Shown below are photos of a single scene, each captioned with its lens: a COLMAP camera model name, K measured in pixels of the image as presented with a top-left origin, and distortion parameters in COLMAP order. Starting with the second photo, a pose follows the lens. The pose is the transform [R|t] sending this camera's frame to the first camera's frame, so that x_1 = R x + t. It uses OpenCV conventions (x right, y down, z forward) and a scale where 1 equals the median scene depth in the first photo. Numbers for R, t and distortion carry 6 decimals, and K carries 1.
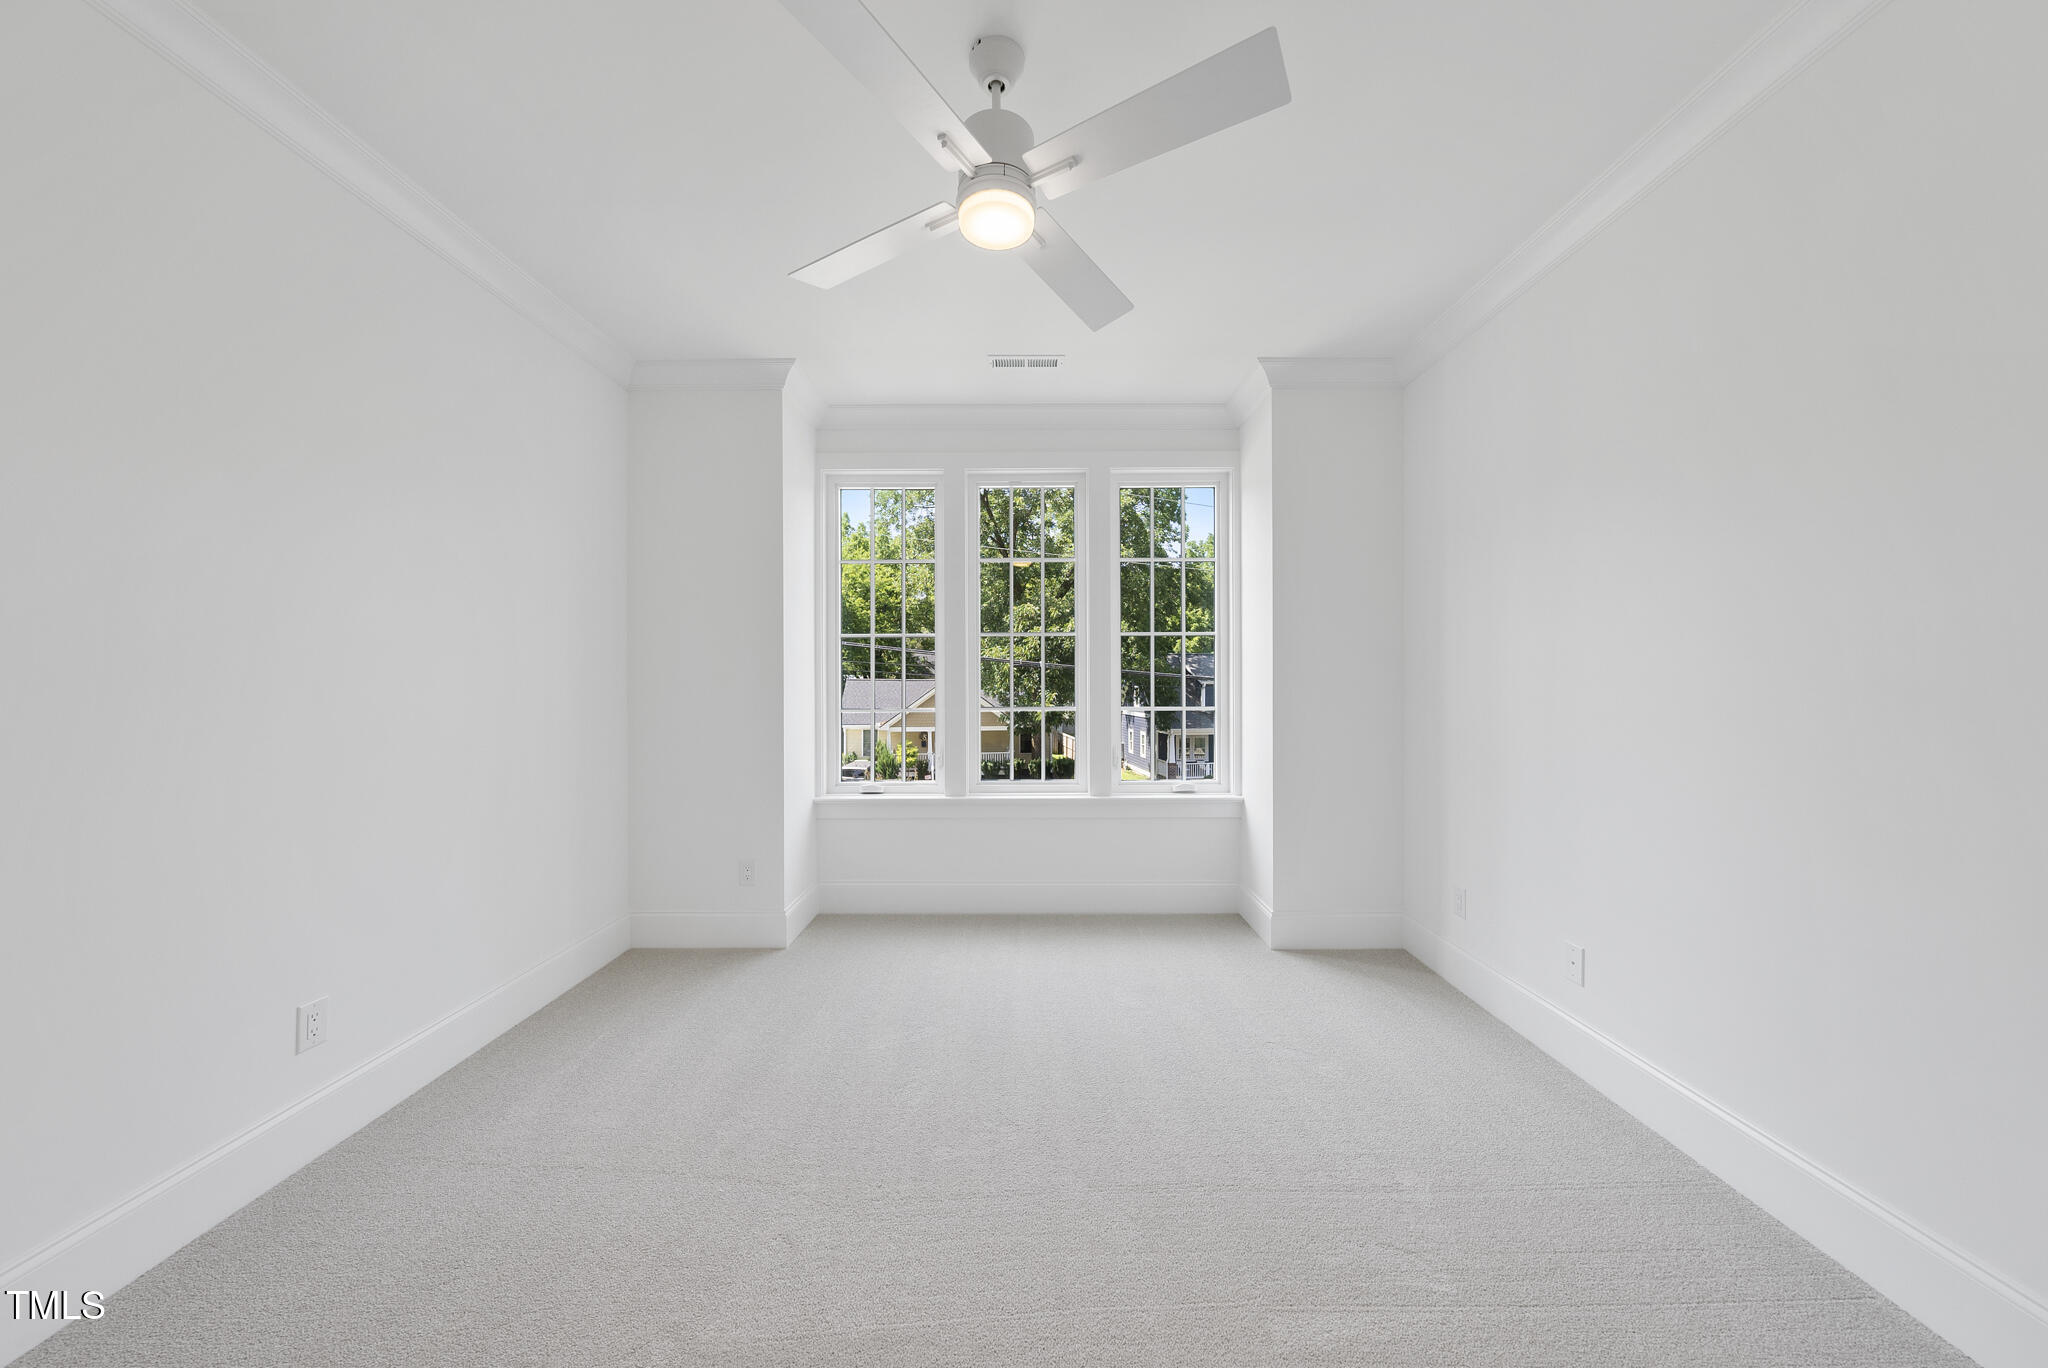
lens RADIAL K [[703.0, 0, 1036.8], [0, 703.0, 687.7], [0, 0, 1]] dist [-0.000951, 0.000079]
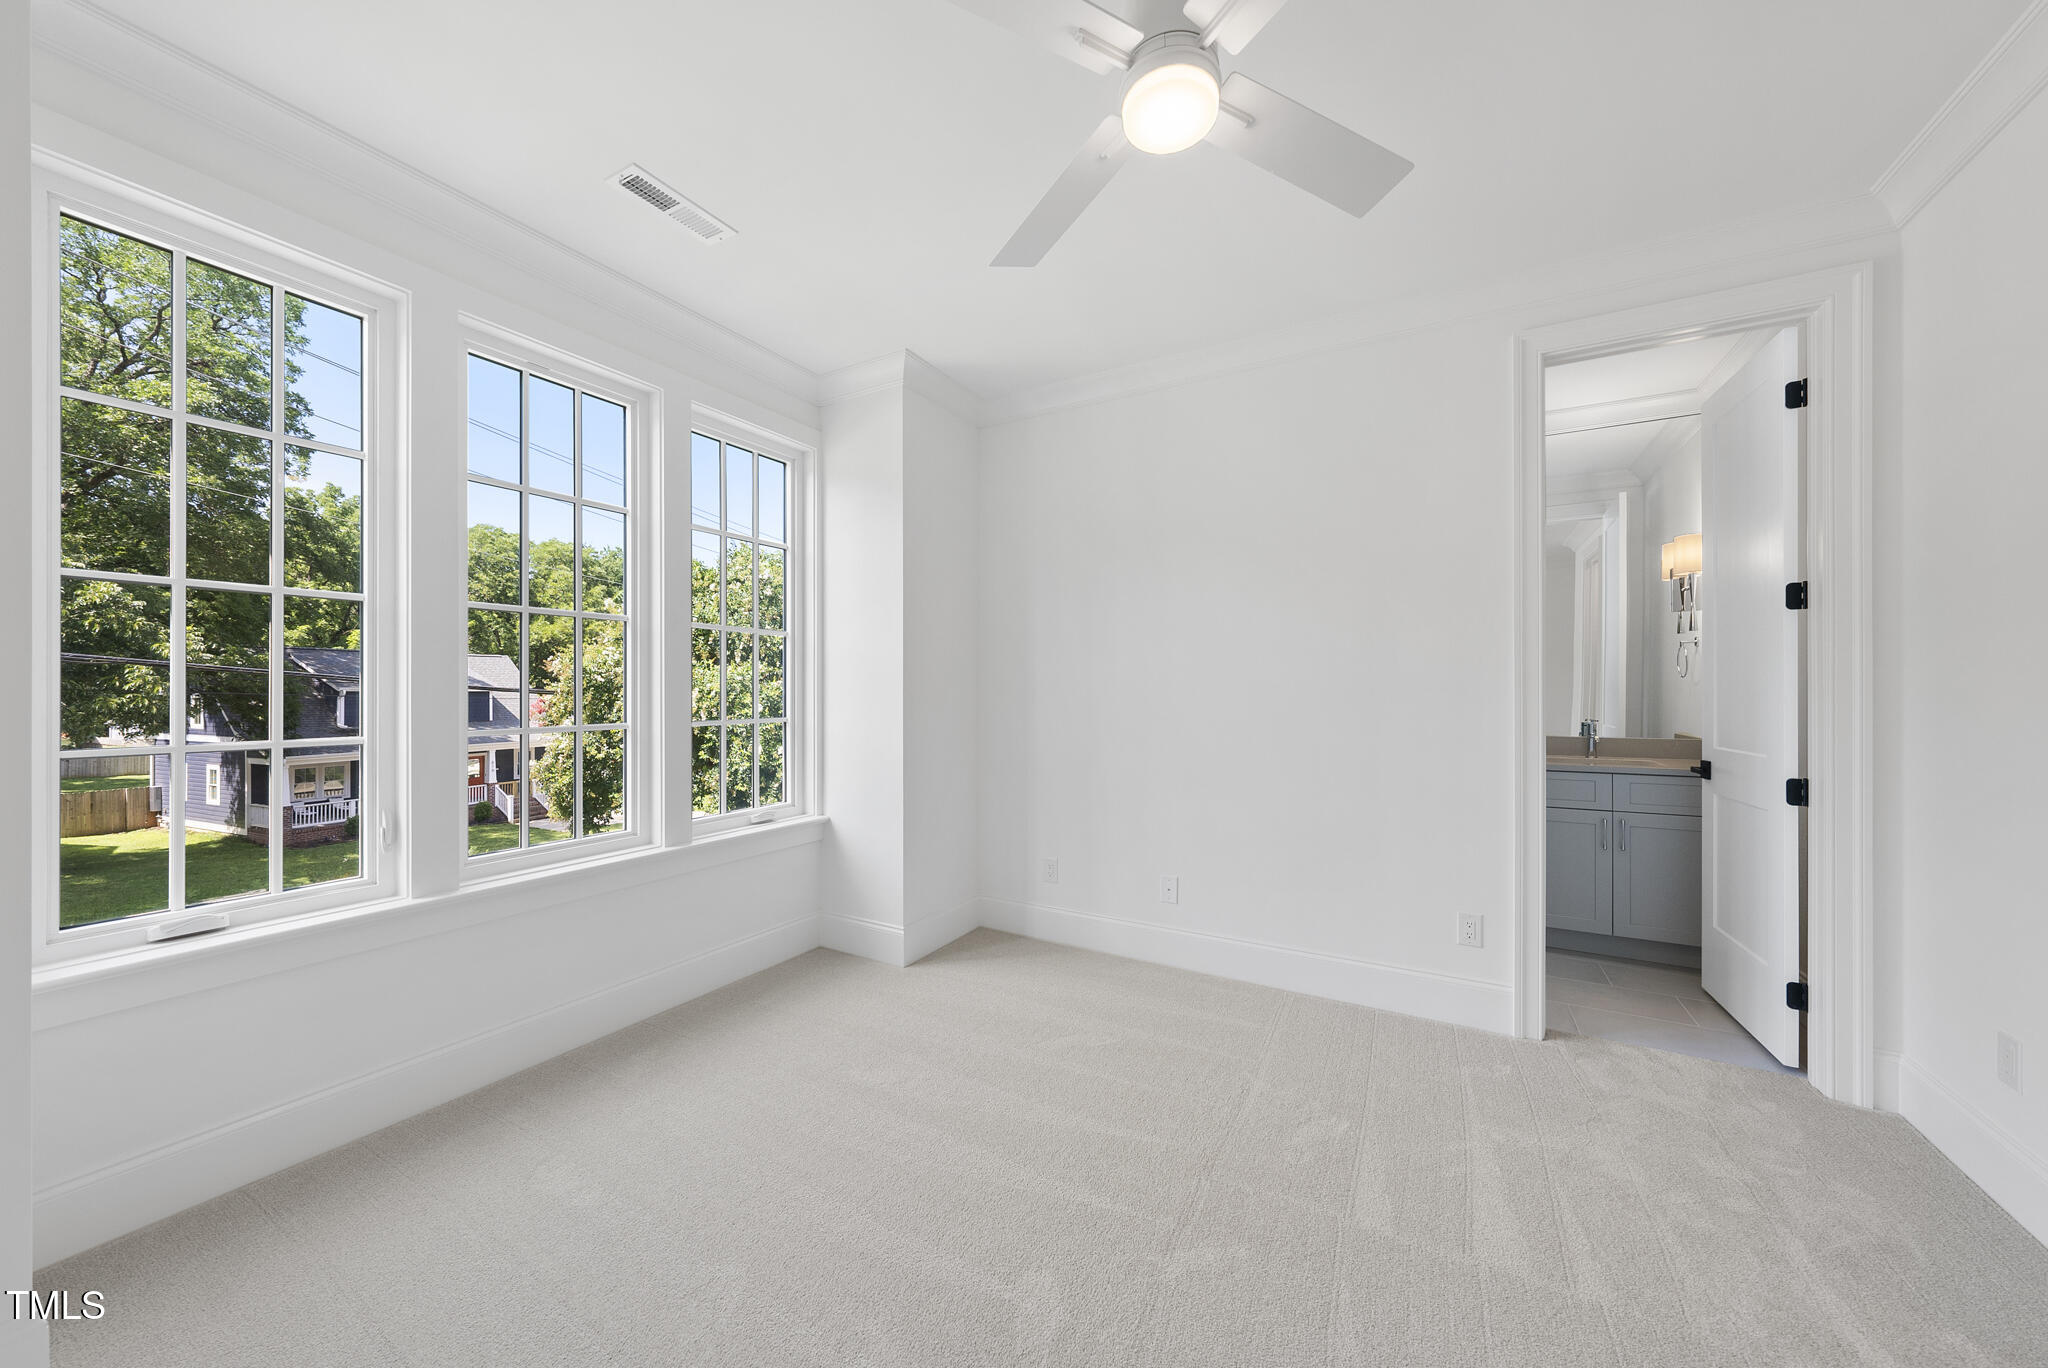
lens RADIAL K [[703.0, 0, 1032.5], [0, 703.0, 692.8], [0, 0, 1]] dist [-0.000951, 0.000079]
pose [[0.502229, -0.000850, 0.864734, -0.354929], [0.003817, 0.999992, -0.001234, -0.001367], [-0.864726, 0.003921, 0.502228, 0.315214]]
